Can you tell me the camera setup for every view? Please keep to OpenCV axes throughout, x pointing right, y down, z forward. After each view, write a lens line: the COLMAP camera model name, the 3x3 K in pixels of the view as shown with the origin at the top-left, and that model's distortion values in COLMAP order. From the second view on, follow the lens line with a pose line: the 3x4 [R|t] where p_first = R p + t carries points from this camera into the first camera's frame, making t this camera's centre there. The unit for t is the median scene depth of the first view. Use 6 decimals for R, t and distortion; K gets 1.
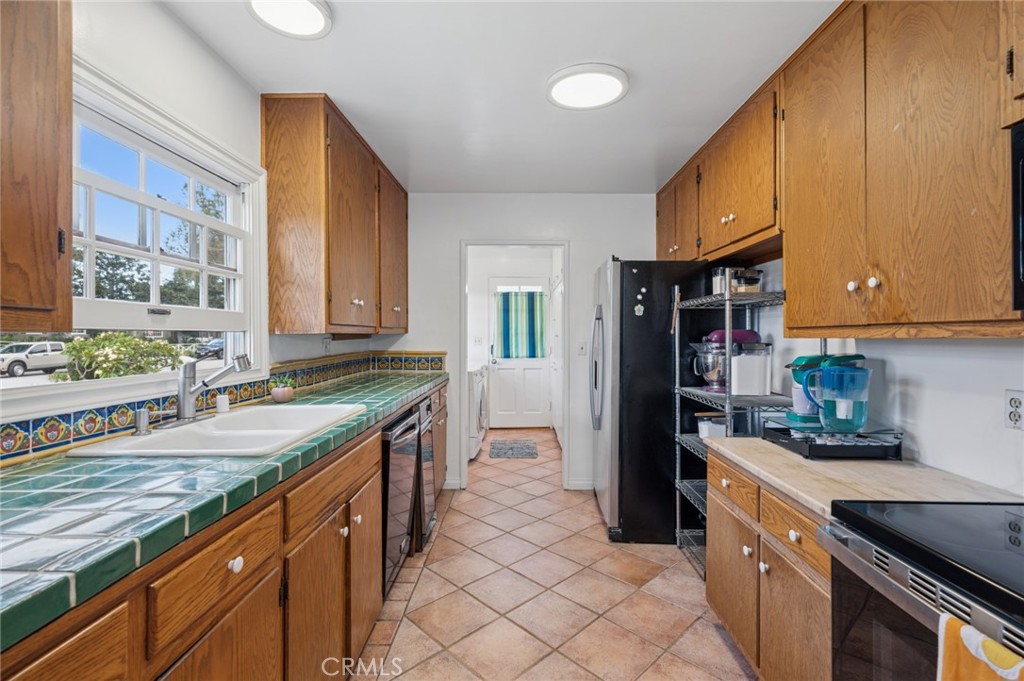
lens RADIAL K [[475.9, 0, 512.0], [0, 475.9, 340.5], [0, 0, 1]] dist [0.000097, 0.000000]
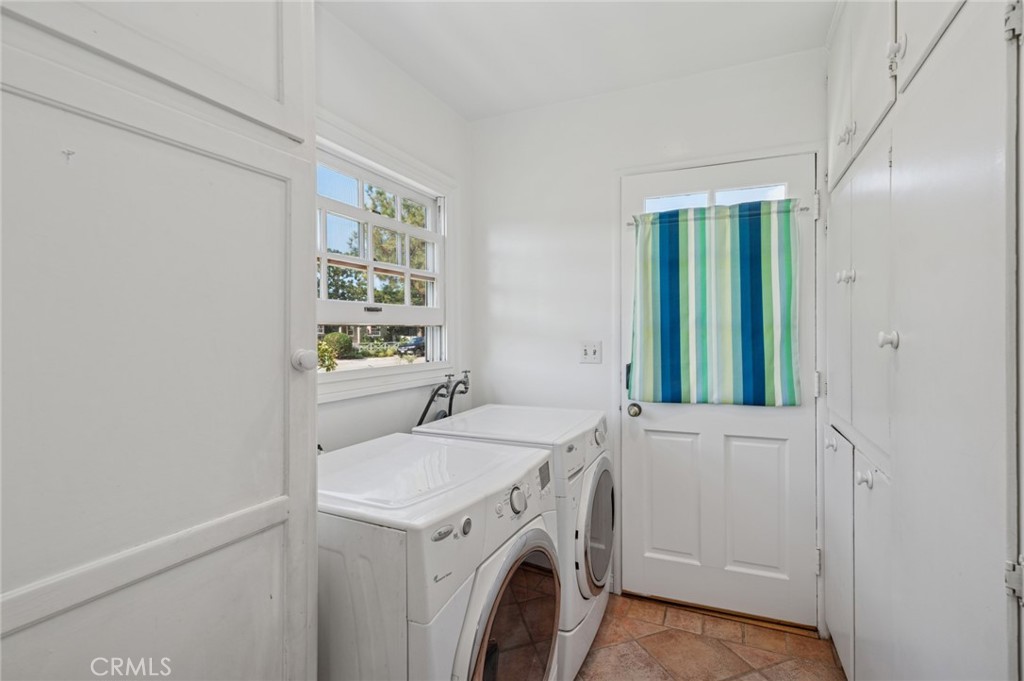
lens RADIAL K [[473.2, 0, 512.0], [0, 473.2, 340.5], [0, 0, 1]] dist [-0.000390, -0.000105]
pose [[0.935874, 0.000301, -0.352334, 0.001587], [0.004565, 0.999905, 0.012982, -0.013161], [0.352304, -0.013758, 0.935784, 0.630814]]
